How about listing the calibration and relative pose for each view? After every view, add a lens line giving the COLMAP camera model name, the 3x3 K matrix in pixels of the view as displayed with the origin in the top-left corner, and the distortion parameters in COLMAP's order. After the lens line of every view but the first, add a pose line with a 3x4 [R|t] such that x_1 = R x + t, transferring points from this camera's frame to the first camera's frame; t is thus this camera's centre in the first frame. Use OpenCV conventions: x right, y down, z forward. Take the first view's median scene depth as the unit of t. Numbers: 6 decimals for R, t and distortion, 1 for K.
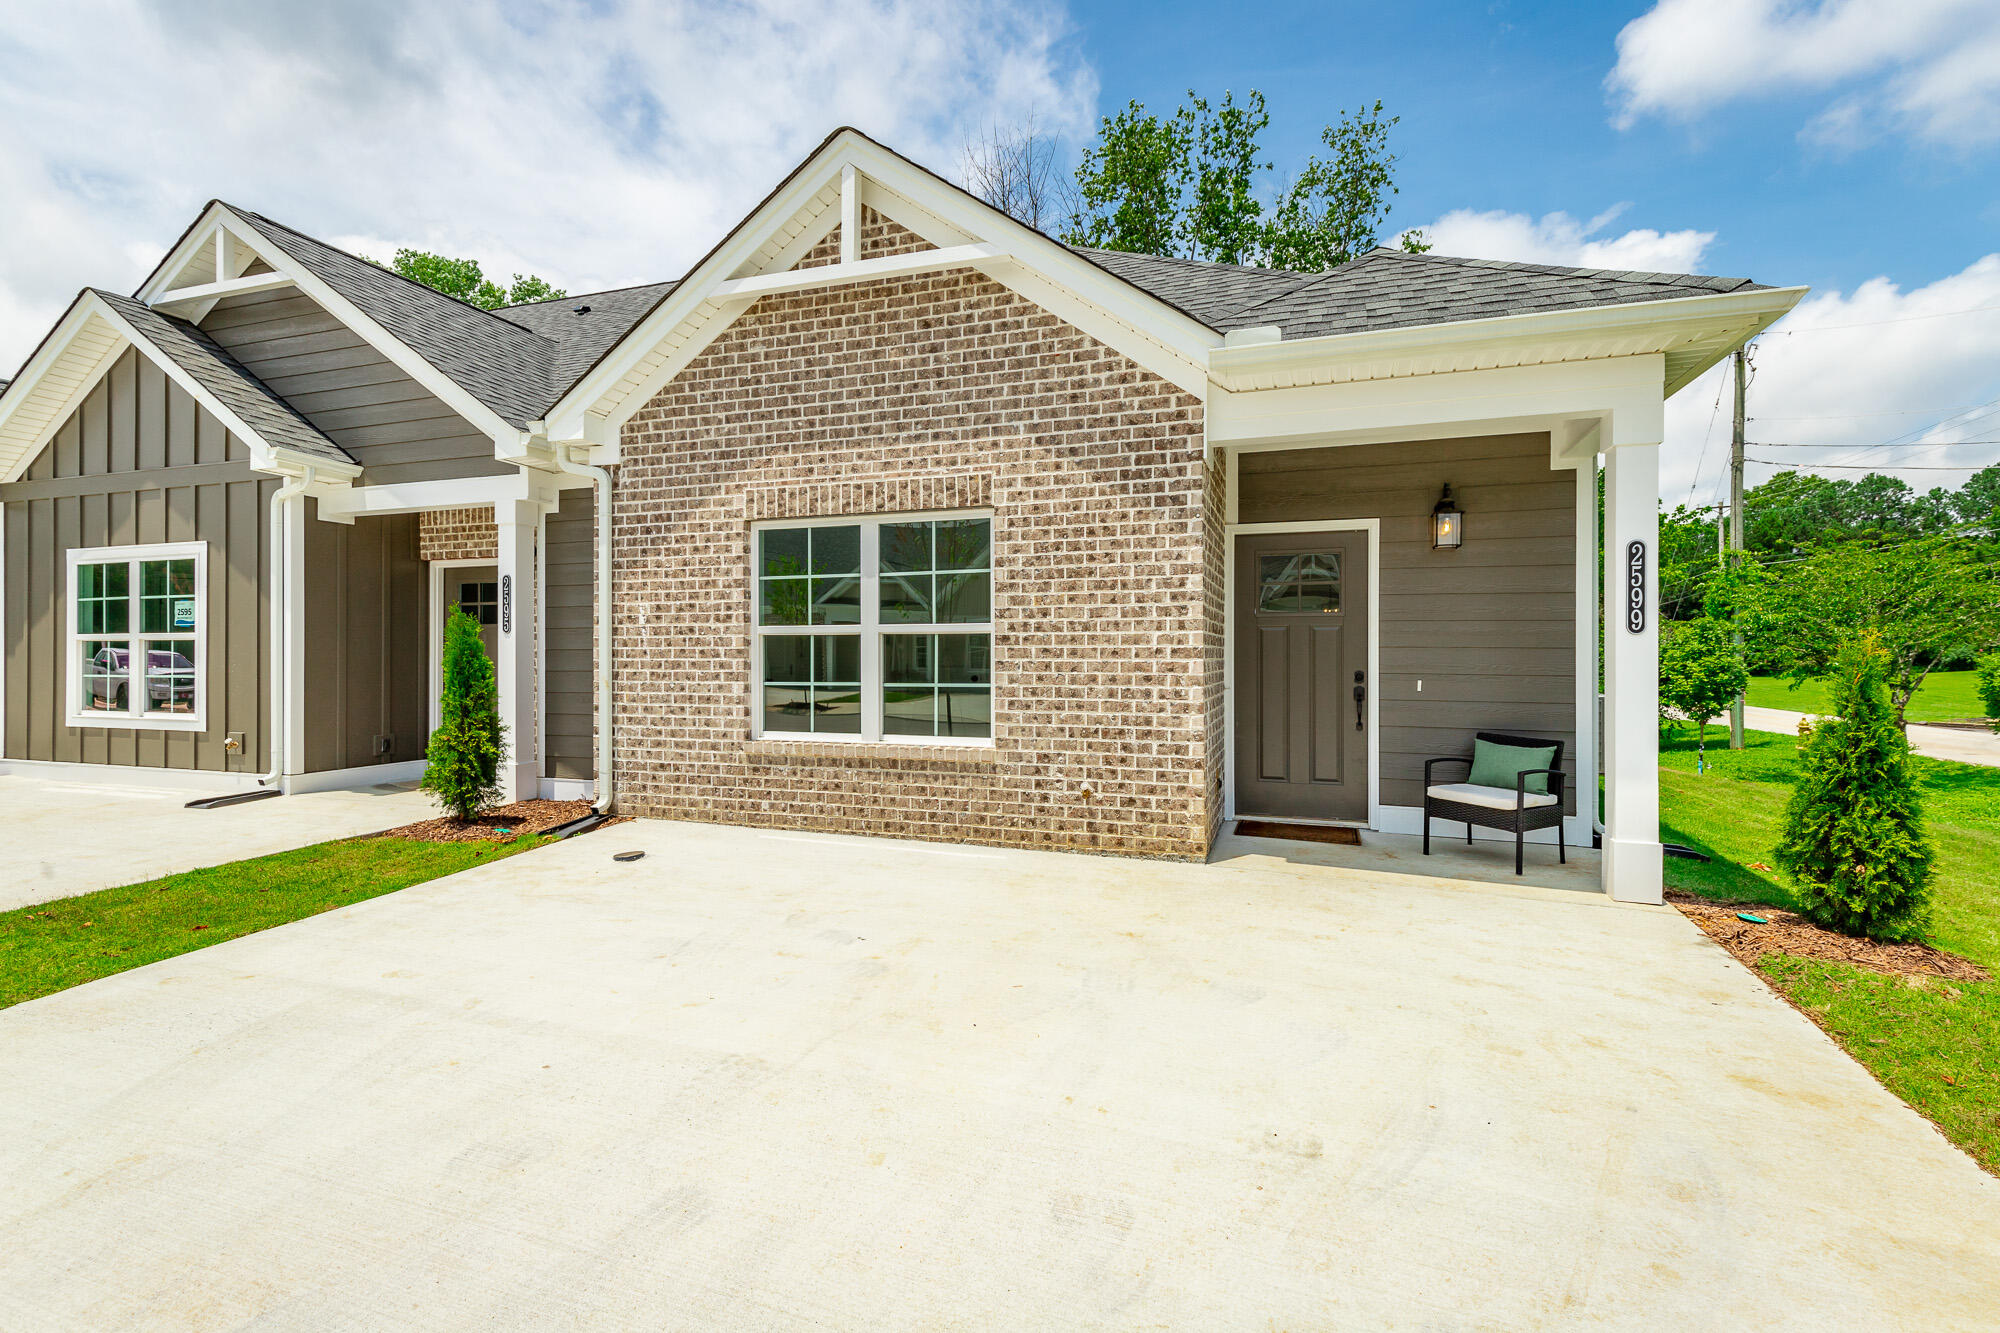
lens RADIAL K [[904.3, 0, 1001.3], [0, 904.3, 652.2], [0, 0, 1]] dist [0.005223, 0.000225]
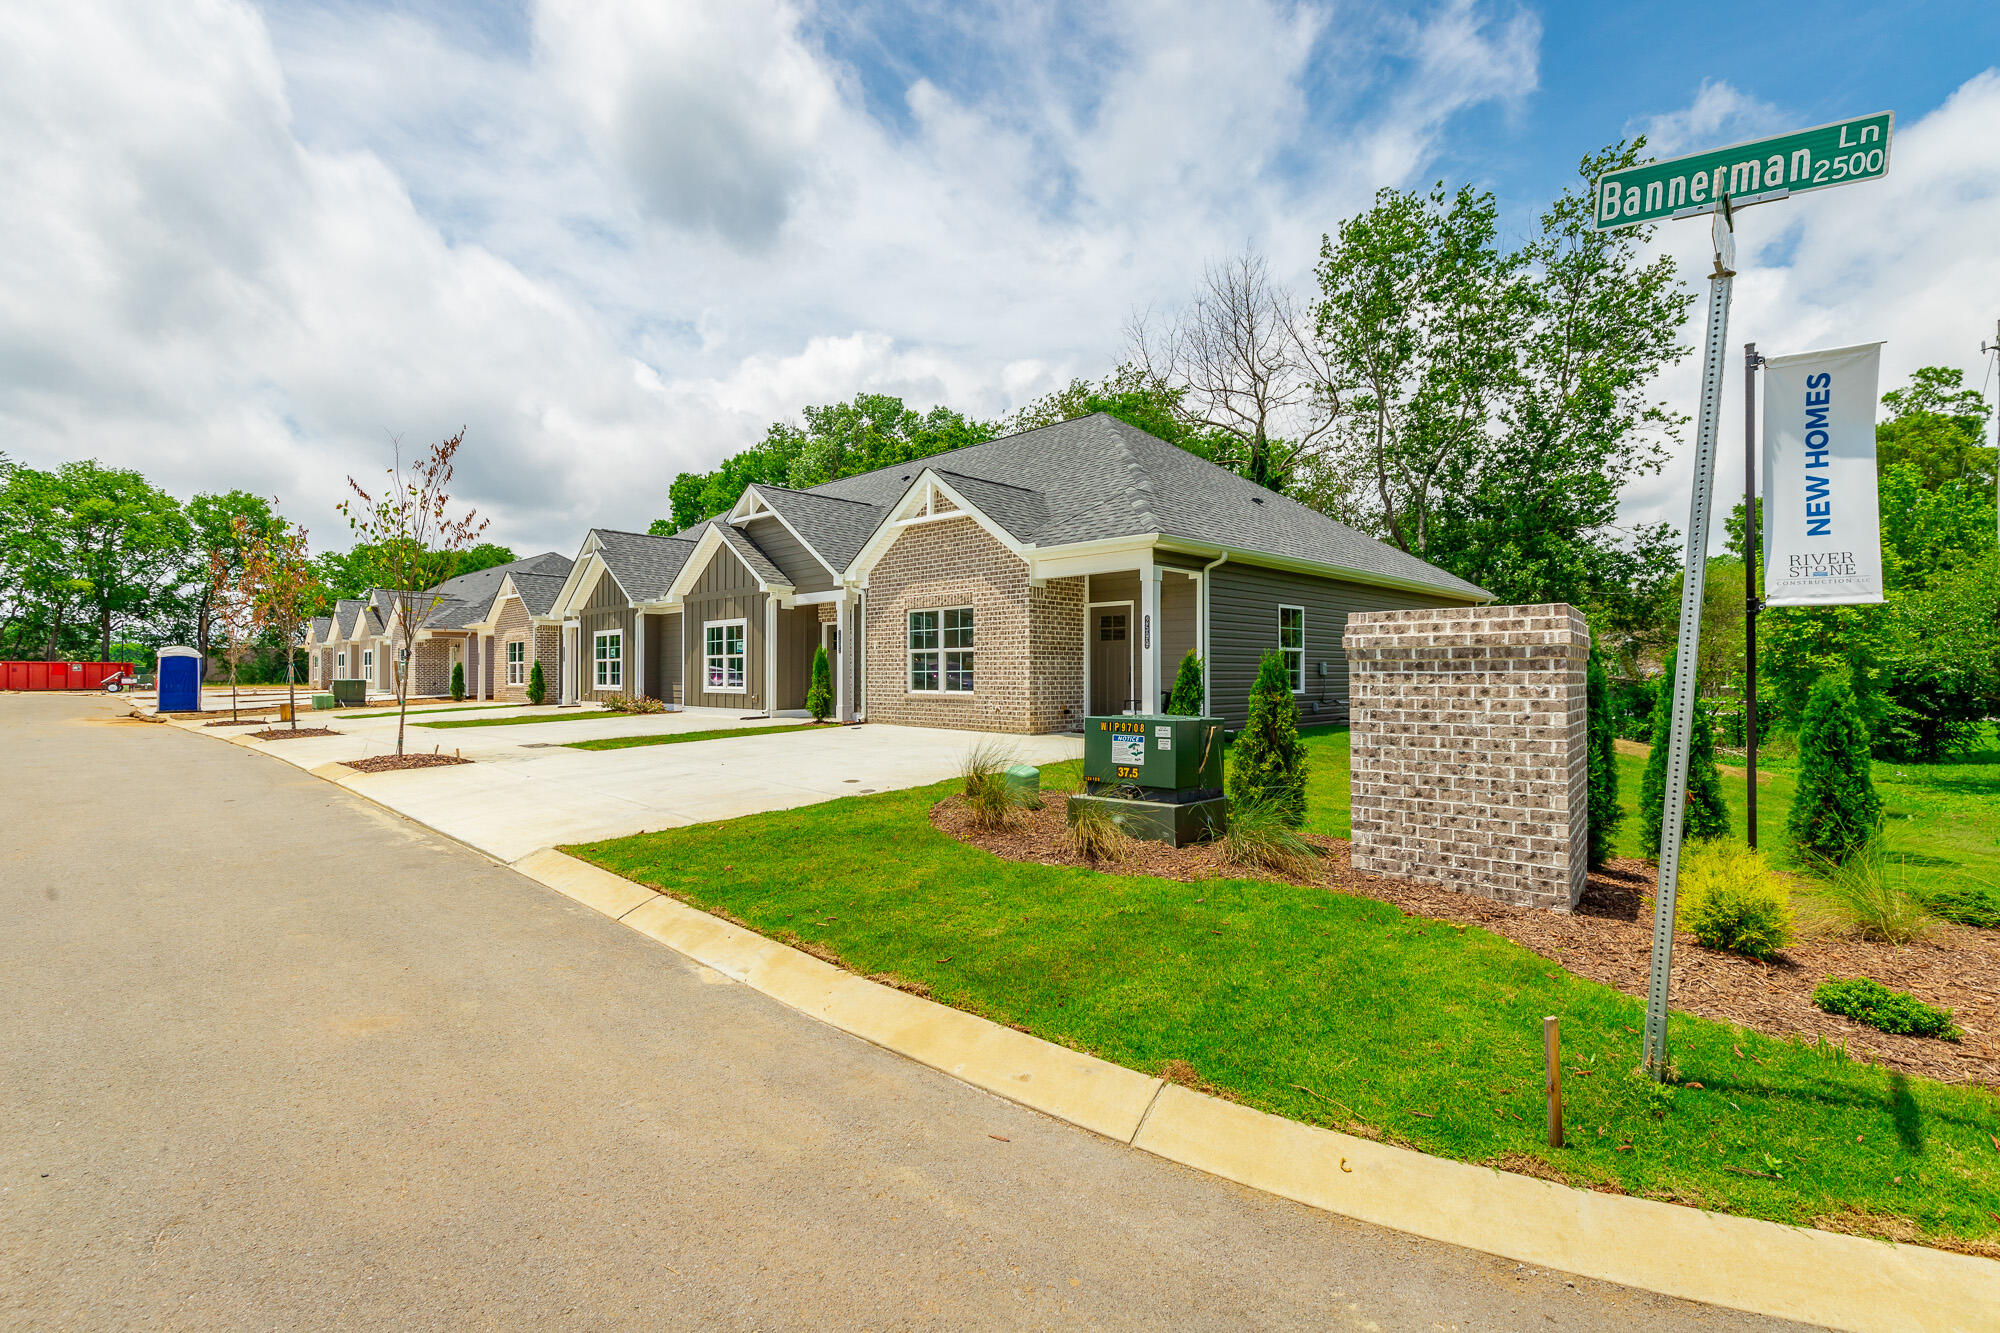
lens RADIAL K [[919.3, 0, 1000.0], [0, 919.3, 666.5], [0, 0, 1]] dist [0.005403, 0.000421]
pose [[0.897771, -0.003333, -0.440449, 1.277197], [0.000419, 0.999977, -0.006713, 0.042719], [0.440462, 0.005843, 0.897752, -1.423971]]
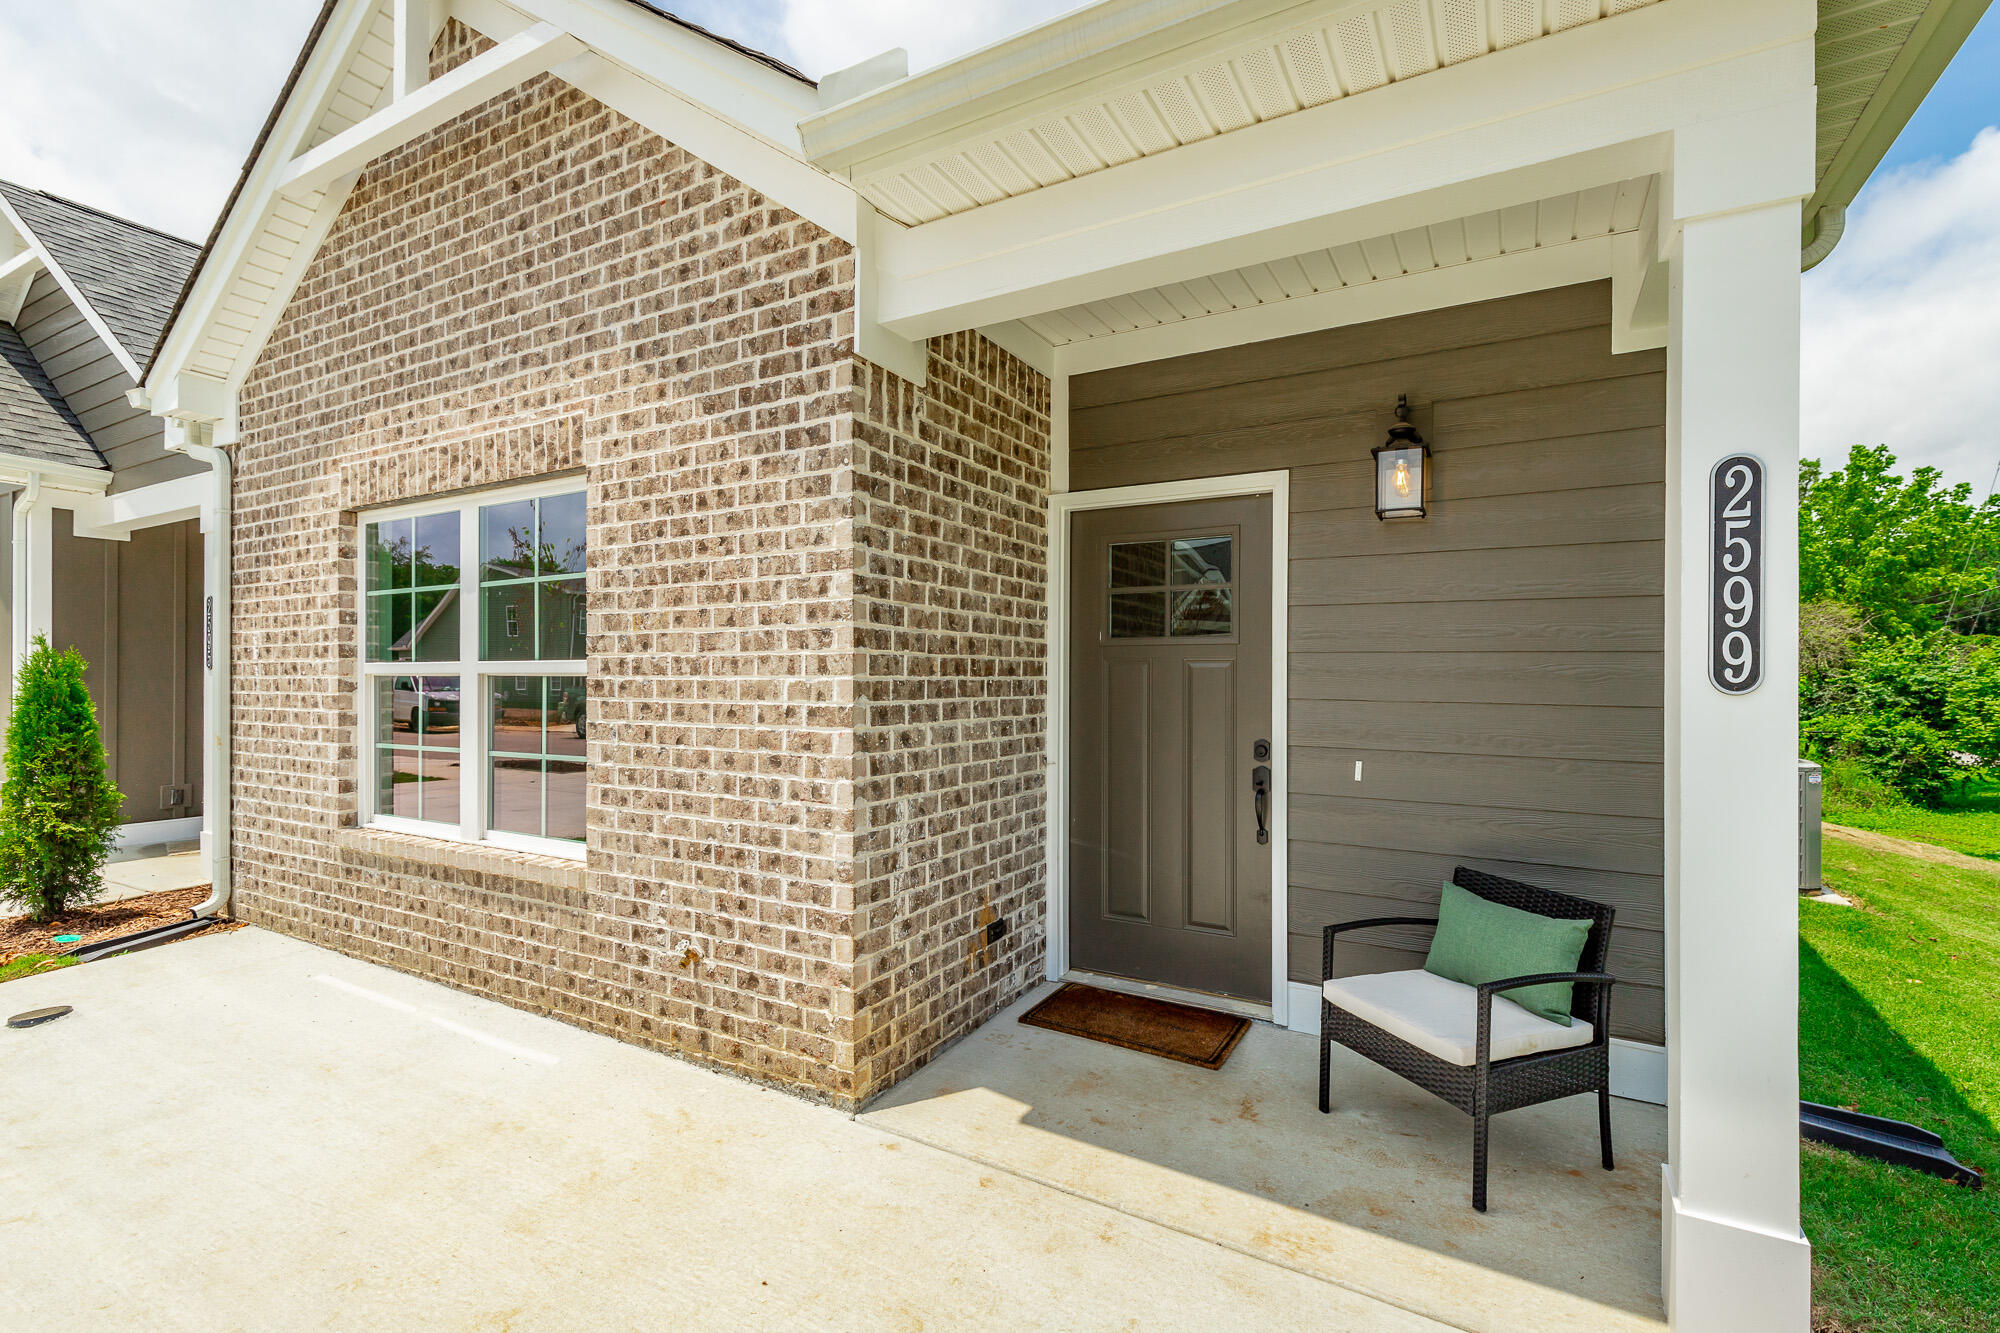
lens RADIAL K [[903.5, 0, 1001.0], [0, 903.5, 673.7], [0, 0, 1]] dist [0.002354, 0.000223]
pose [[0.982657, 0.001224, -0.185427, 0.383607], [-0.001528, 0.999998, -0.001497, -0.022904], [0.185424, 0.001754, 0.982657, 0.462844]]
